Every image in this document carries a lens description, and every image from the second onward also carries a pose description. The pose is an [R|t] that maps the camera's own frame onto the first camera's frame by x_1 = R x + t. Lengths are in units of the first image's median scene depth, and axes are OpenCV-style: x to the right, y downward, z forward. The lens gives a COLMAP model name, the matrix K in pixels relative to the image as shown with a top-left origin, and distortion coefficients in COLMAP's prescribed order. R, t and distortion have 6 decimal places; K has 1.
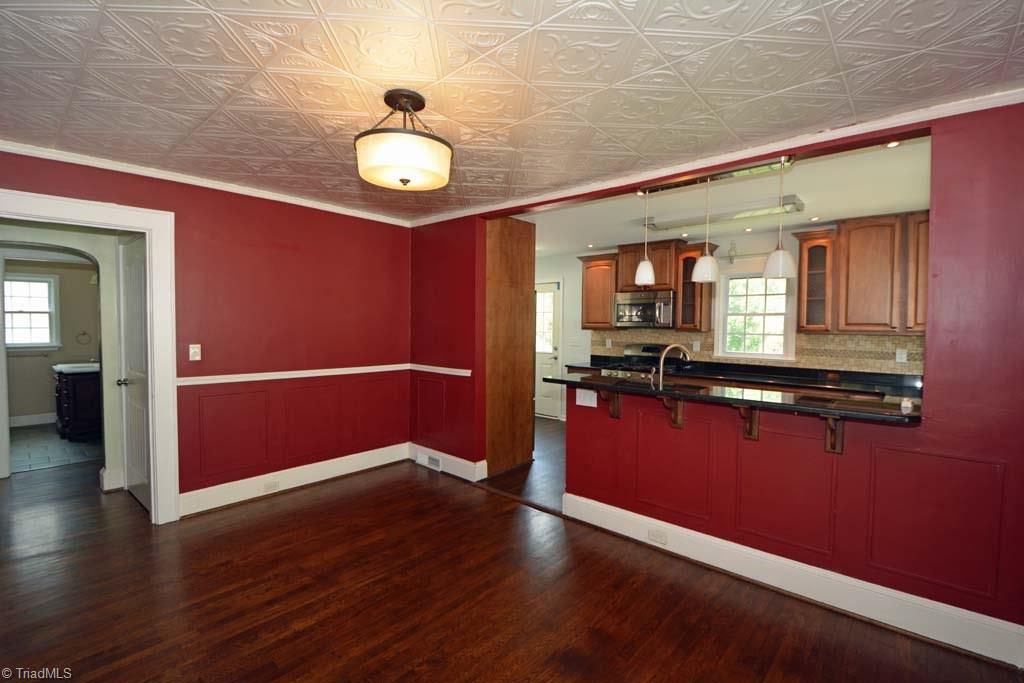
lens RADIAL K [[436.9, 0, 513.0], [0, 436.9, 339.2], [0, 0, 1]] dist [-0.032769, -0.000076]
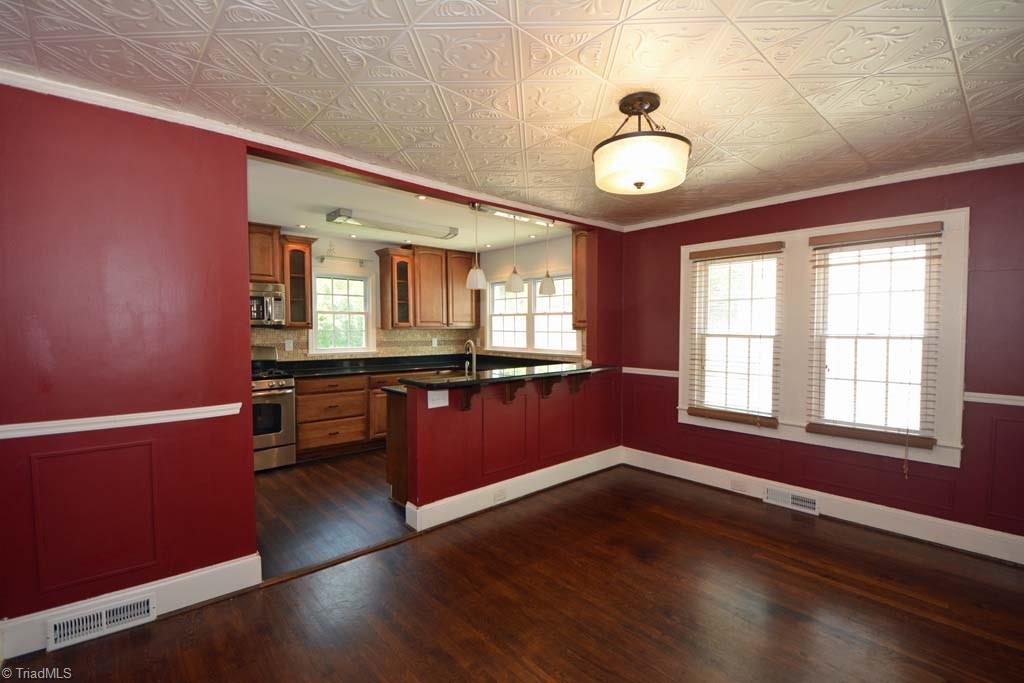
lens RADIAL K [[427.4, 0, 514.5], [0, 427.4, 345.5], [0, 0, 1]] dist [-0.027925, 0.000087]
pose [[0.136411, -0.056718, 0.989027, -0.547905], [0.031190, 0.998111, 0.052937, -0.022111], [-0.990161, 0.023627, 0.137922, 0.511120]]
